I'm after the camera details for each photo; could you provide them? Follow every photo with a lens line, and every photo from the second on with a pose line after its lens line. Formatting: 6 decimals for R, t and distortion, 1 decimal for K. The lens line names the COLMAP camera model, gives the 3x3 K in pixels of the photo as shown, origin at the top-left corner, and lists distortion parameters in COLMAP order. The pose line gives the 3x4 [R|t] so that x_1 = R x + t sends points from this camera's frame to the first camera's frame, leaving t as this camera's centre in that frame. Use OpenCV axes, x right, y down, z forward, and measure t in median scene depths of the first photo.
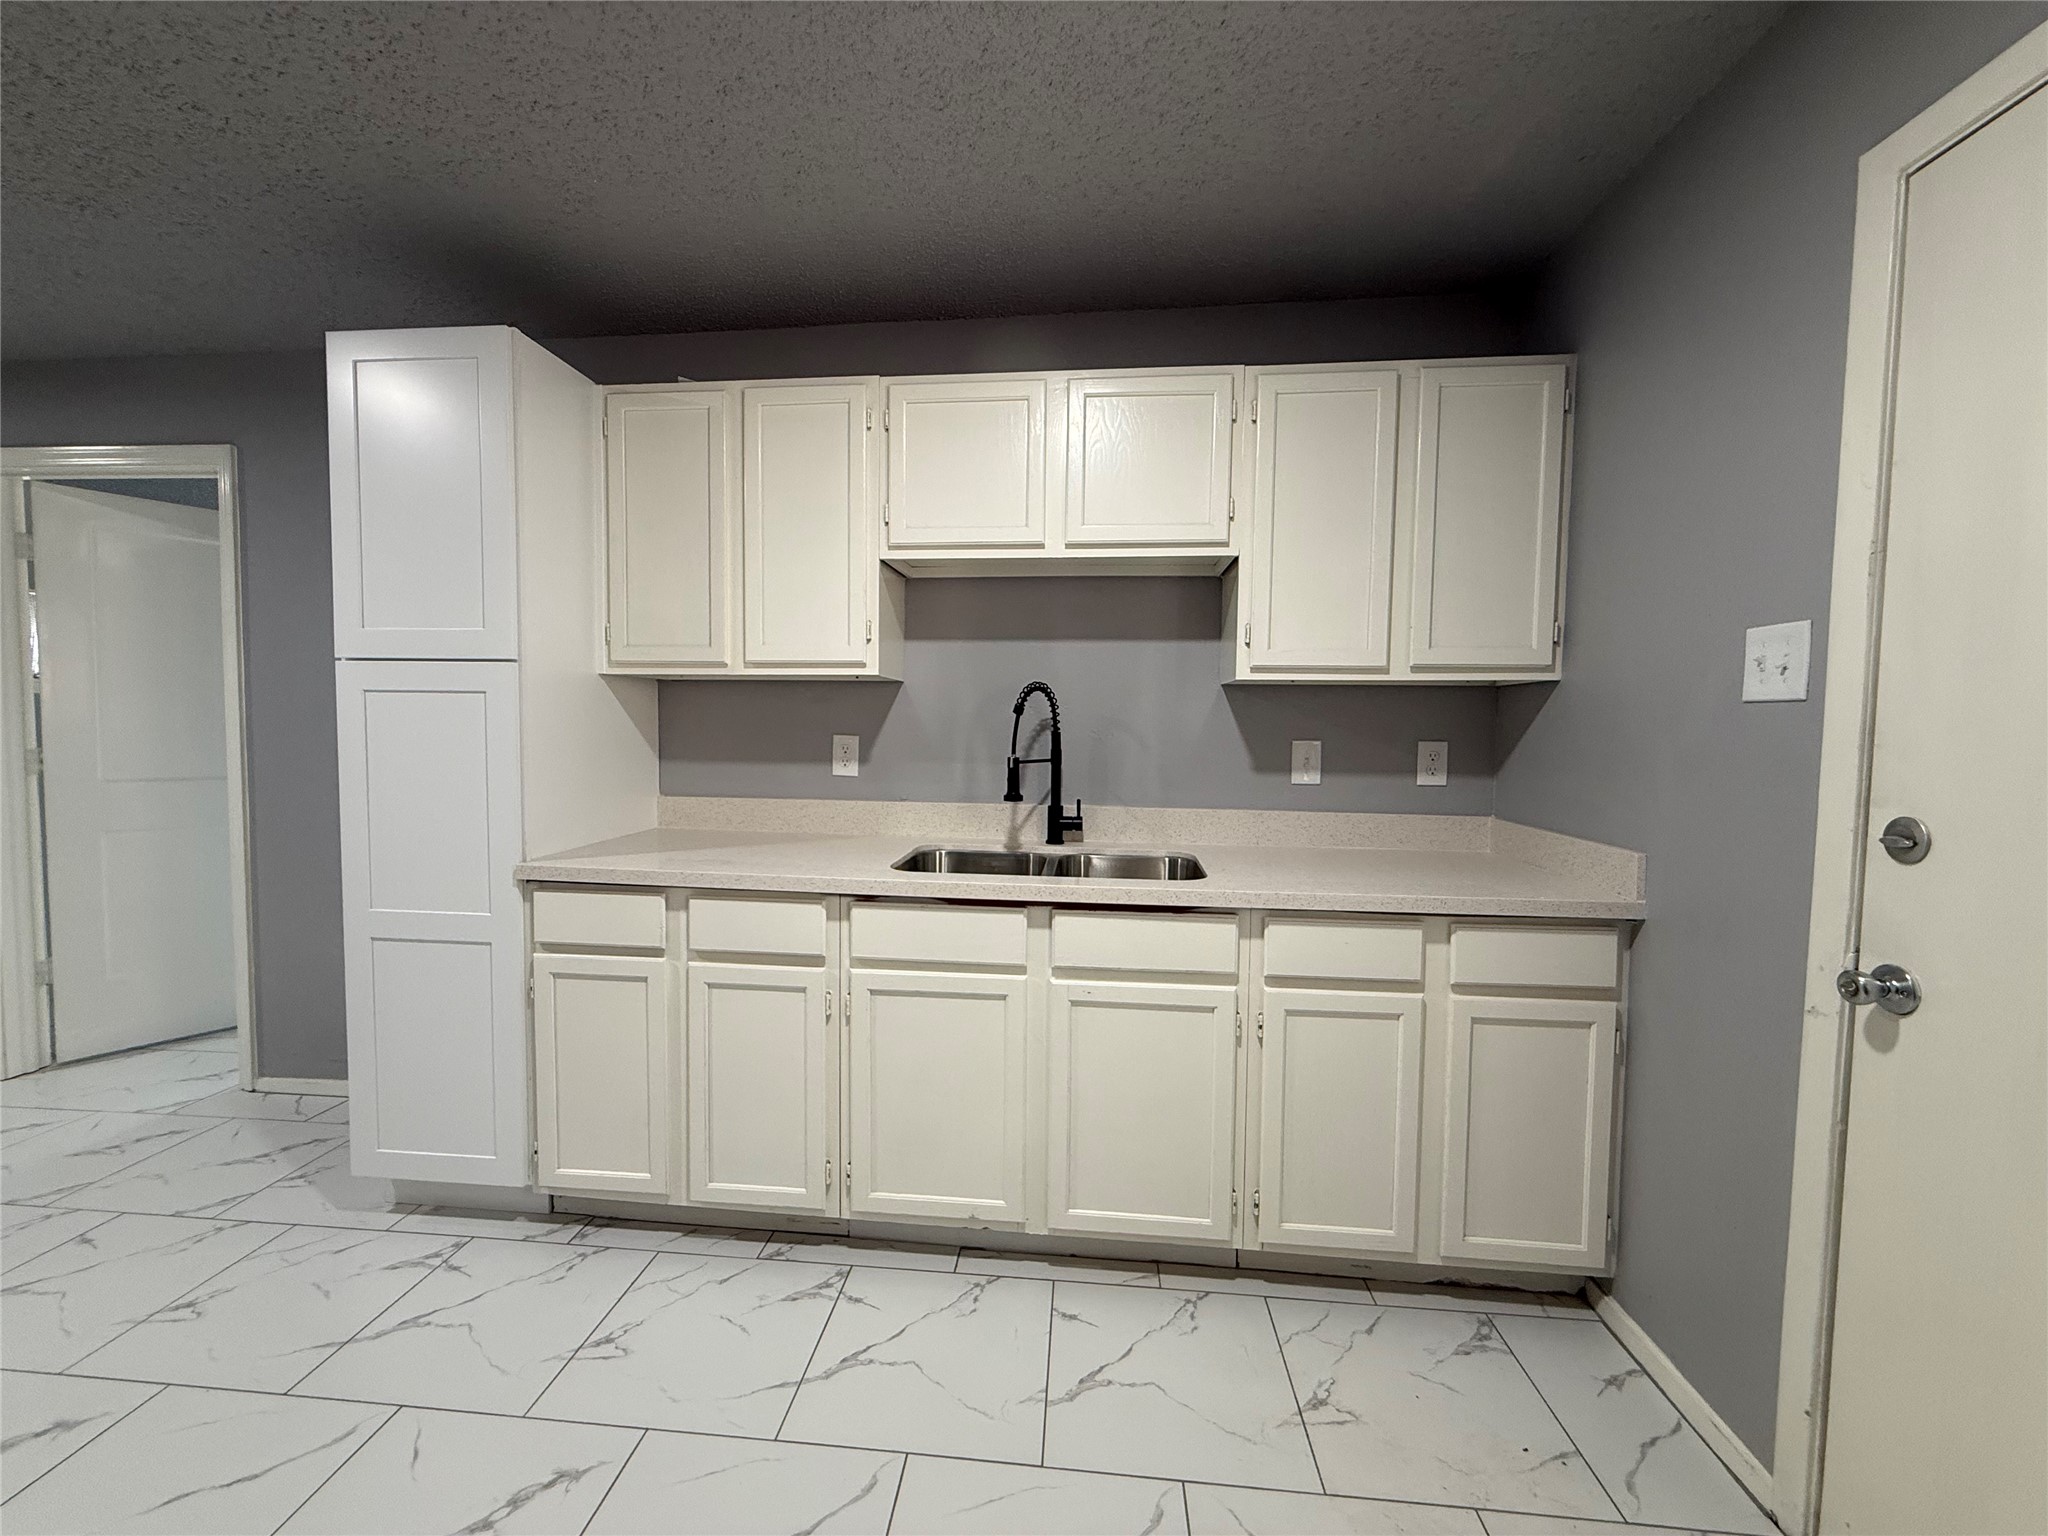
lens RADIAL K [[816.3, 0, 1015.4], [0, 816.3, 765.2], [0, 0, 1]] dist [0.000018, 0.000064]
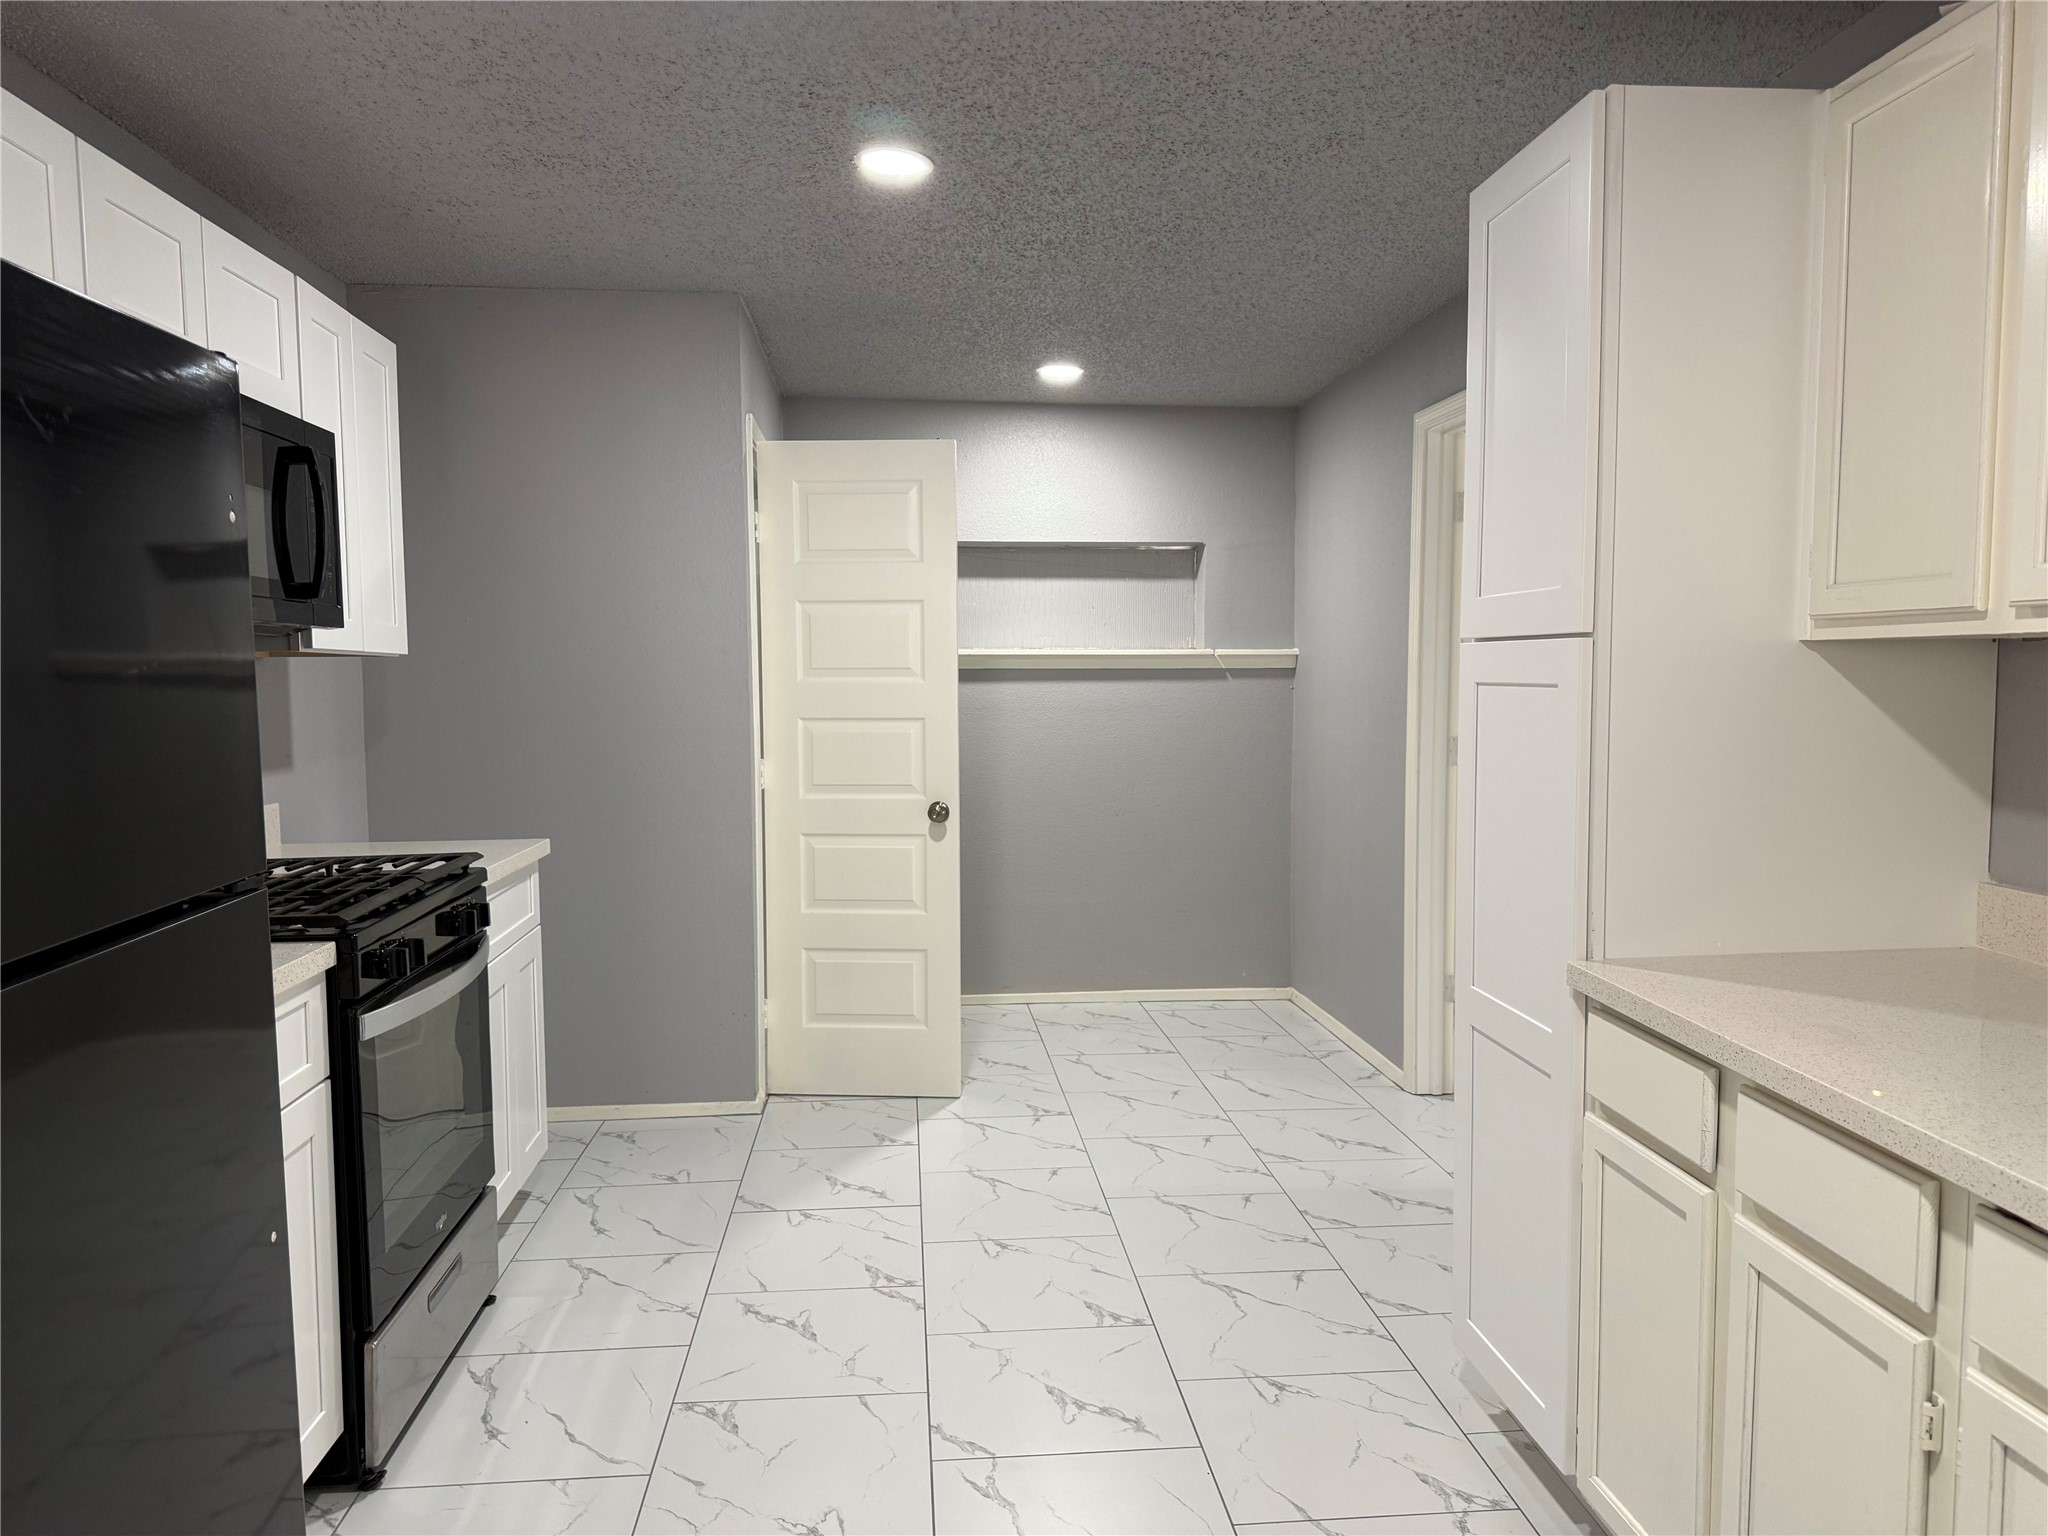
lens RADIAL K [[1457.3, 0, 1021.3], [0, 1457.3, 779.5], [0, 0, 1]] dist [0.004892, 0.002814]
pose [[0.173941, 0.061180, -0.982854, 0.371946], [-0.039590, 0.997696, 0.055097, -0.057521], [0.983960, 0.029327, 0.175963, 0.356063]]
